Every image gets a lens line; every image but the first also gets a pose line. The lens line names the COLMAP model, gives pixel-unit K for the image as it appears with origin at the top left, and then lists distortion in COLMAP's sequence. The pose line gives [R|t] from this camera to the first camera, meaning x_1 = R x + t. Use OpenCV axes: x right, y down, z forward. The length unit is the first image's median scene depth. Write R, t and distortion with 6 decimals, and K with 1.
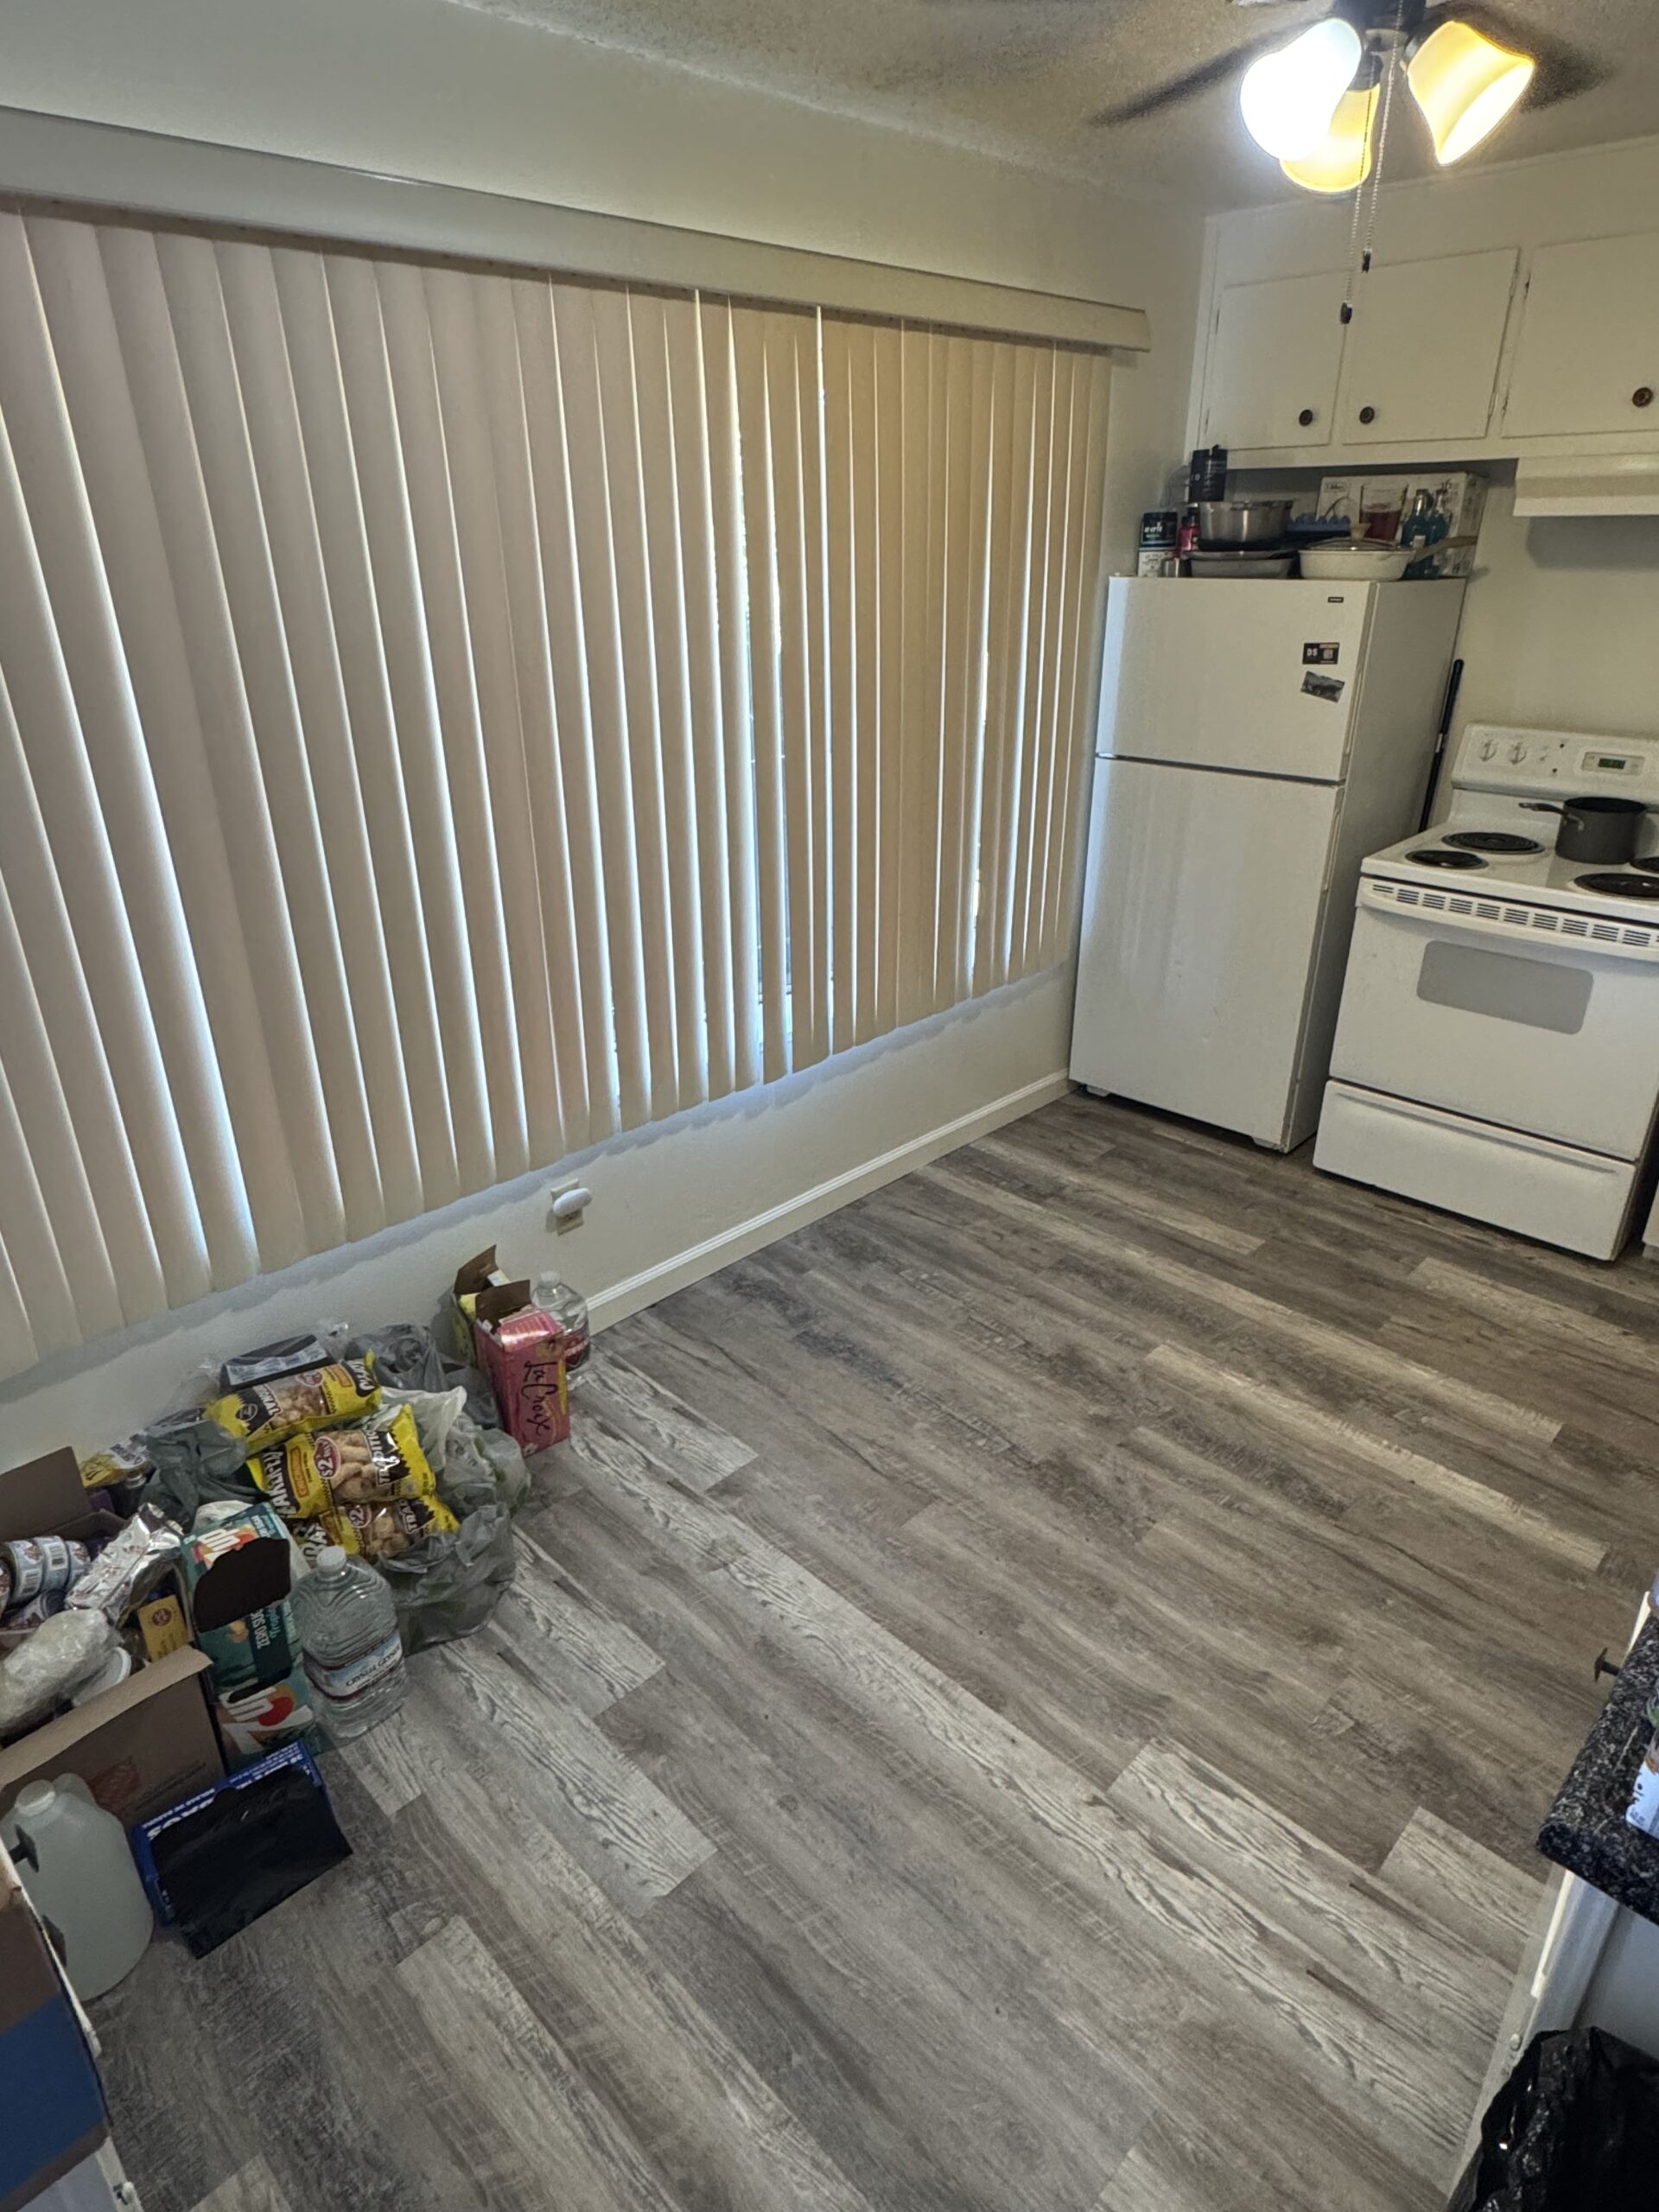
lens RADIAL K [[1274.5, 0, 832.8], [0, 1274.5, 1115.0], [0, 0, 1]] dist [0.005131, 0.000083]
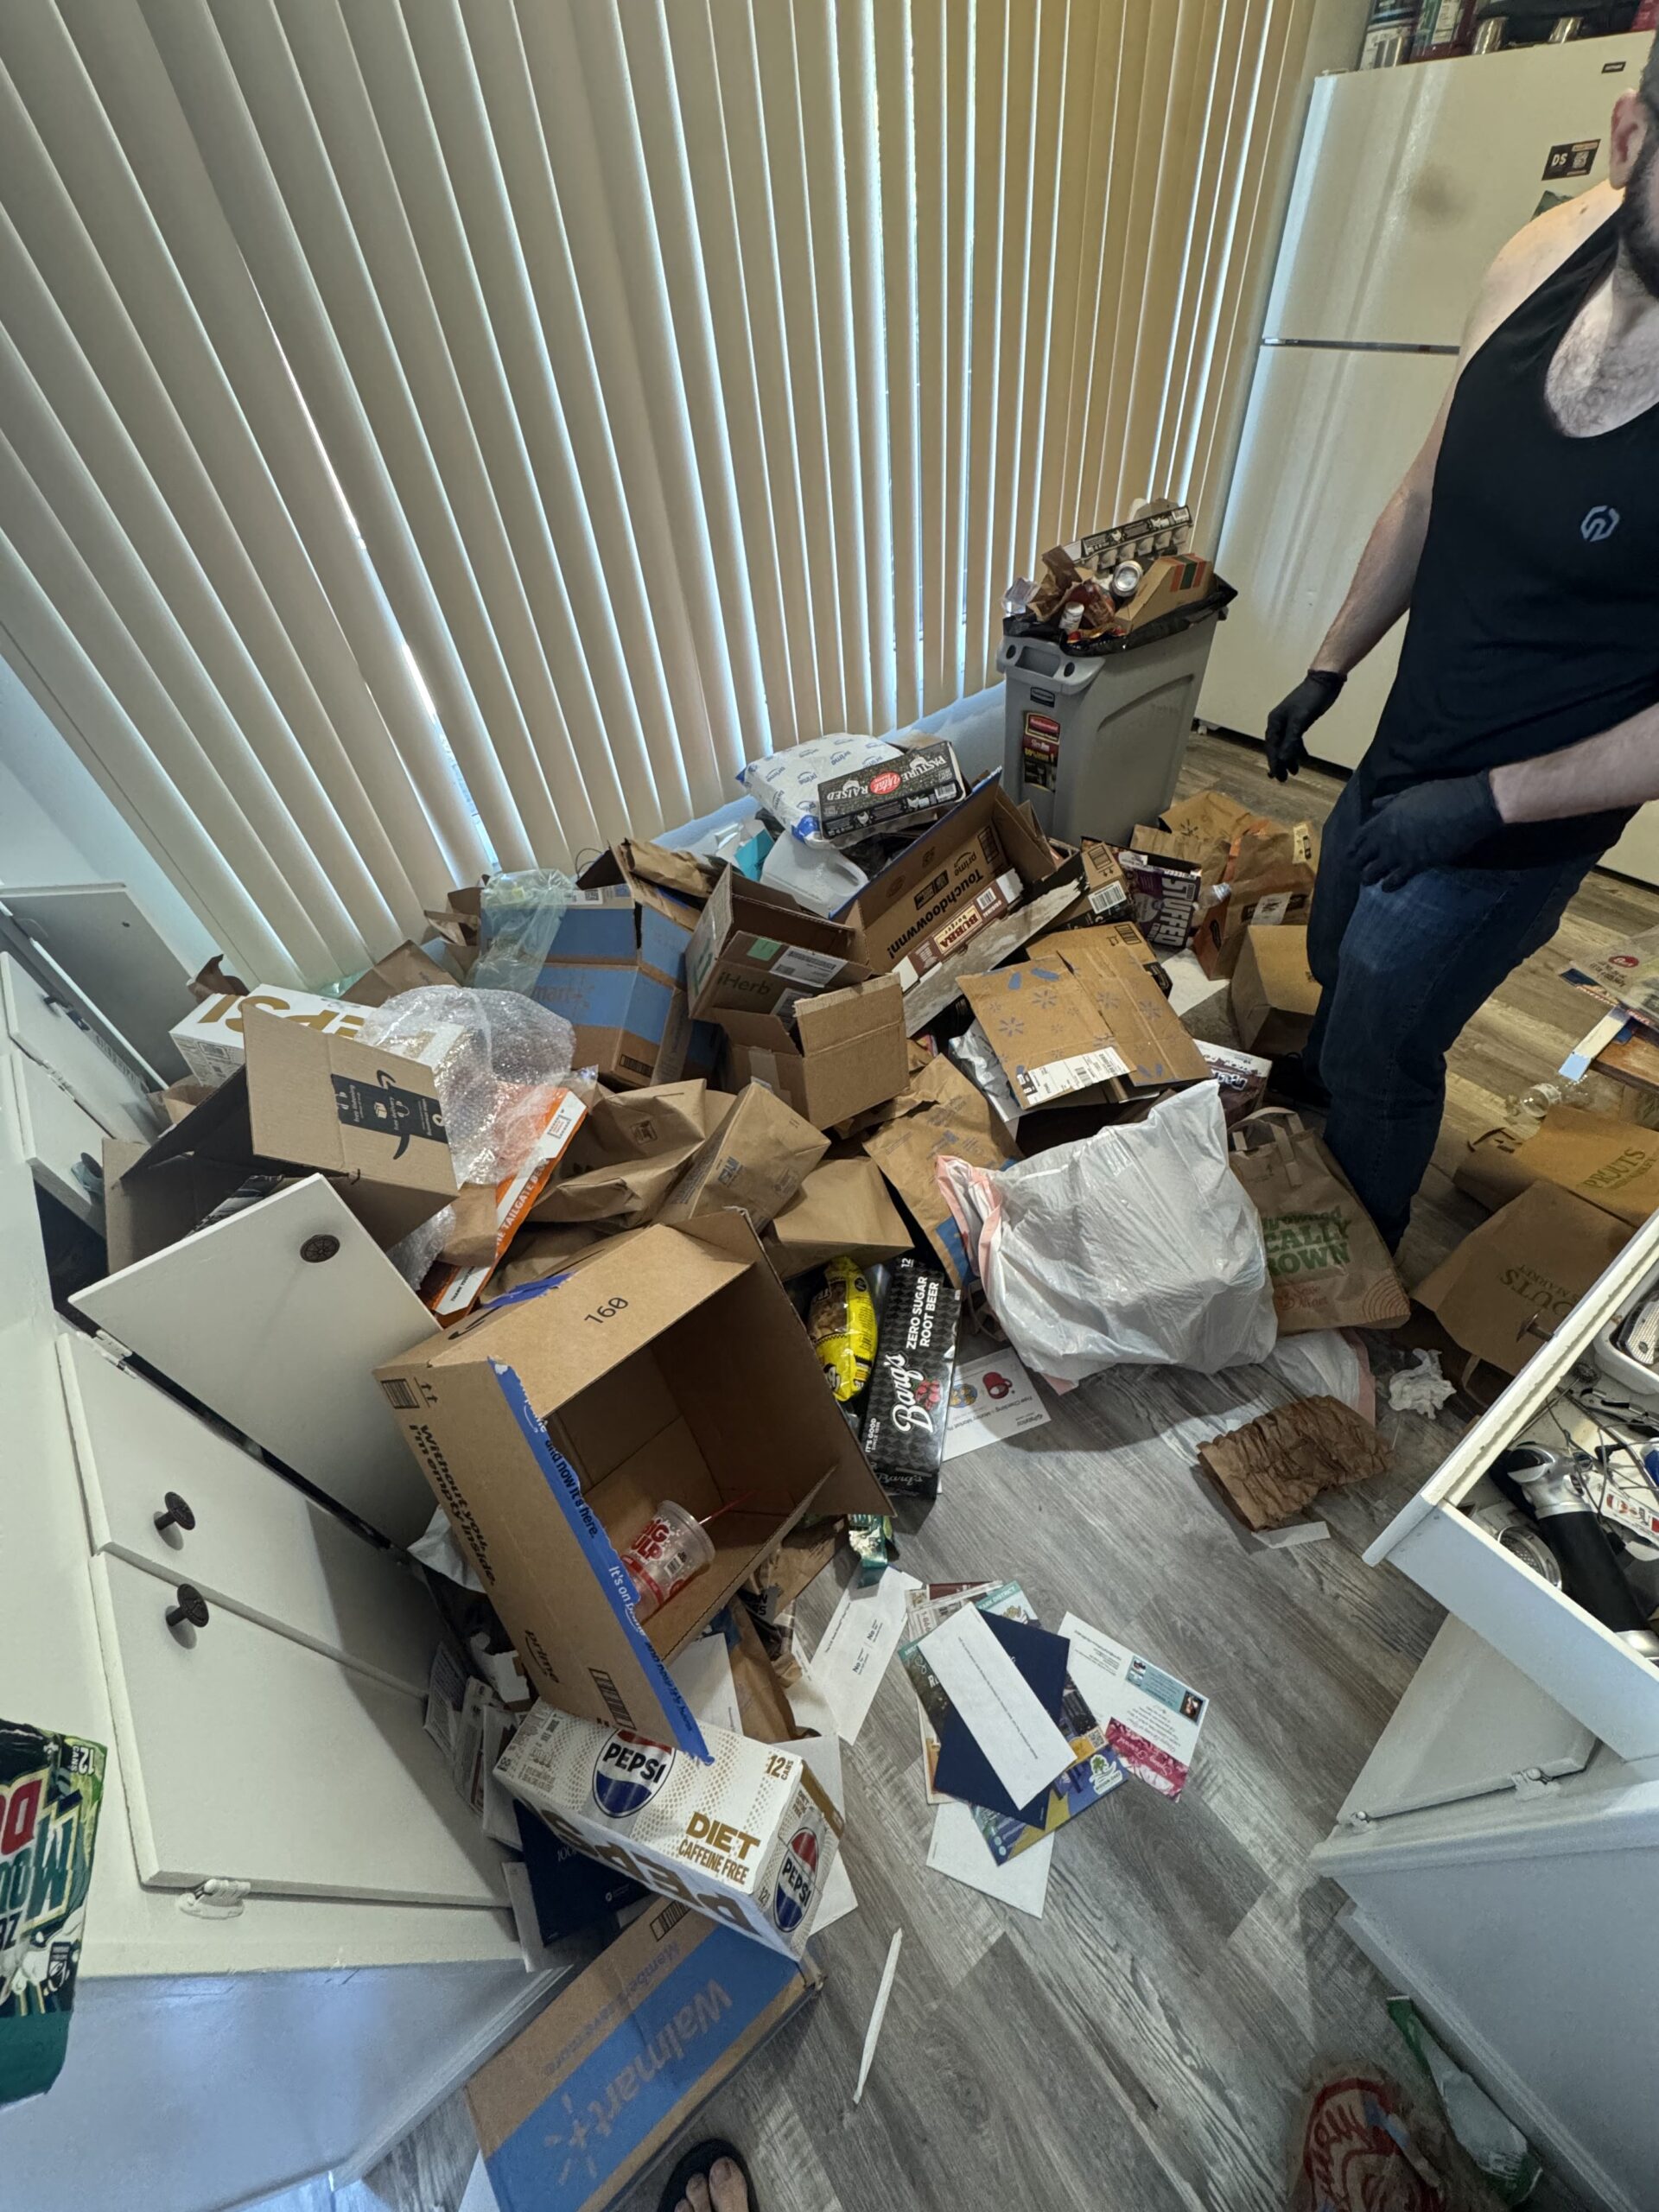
lens RADIAL K [[890.1, 0, 823.0], [0, 890.1, 1113.2], [0, 0, 1]] dist [-0.005089, 0.001033]
pose [[0.986684, 0.045846, -0.156056, 0.018577], [0.018616, 0.921316, 0.388370, -0.021284], [0.161582, -0.386103, 0.908193, 0.167729]]
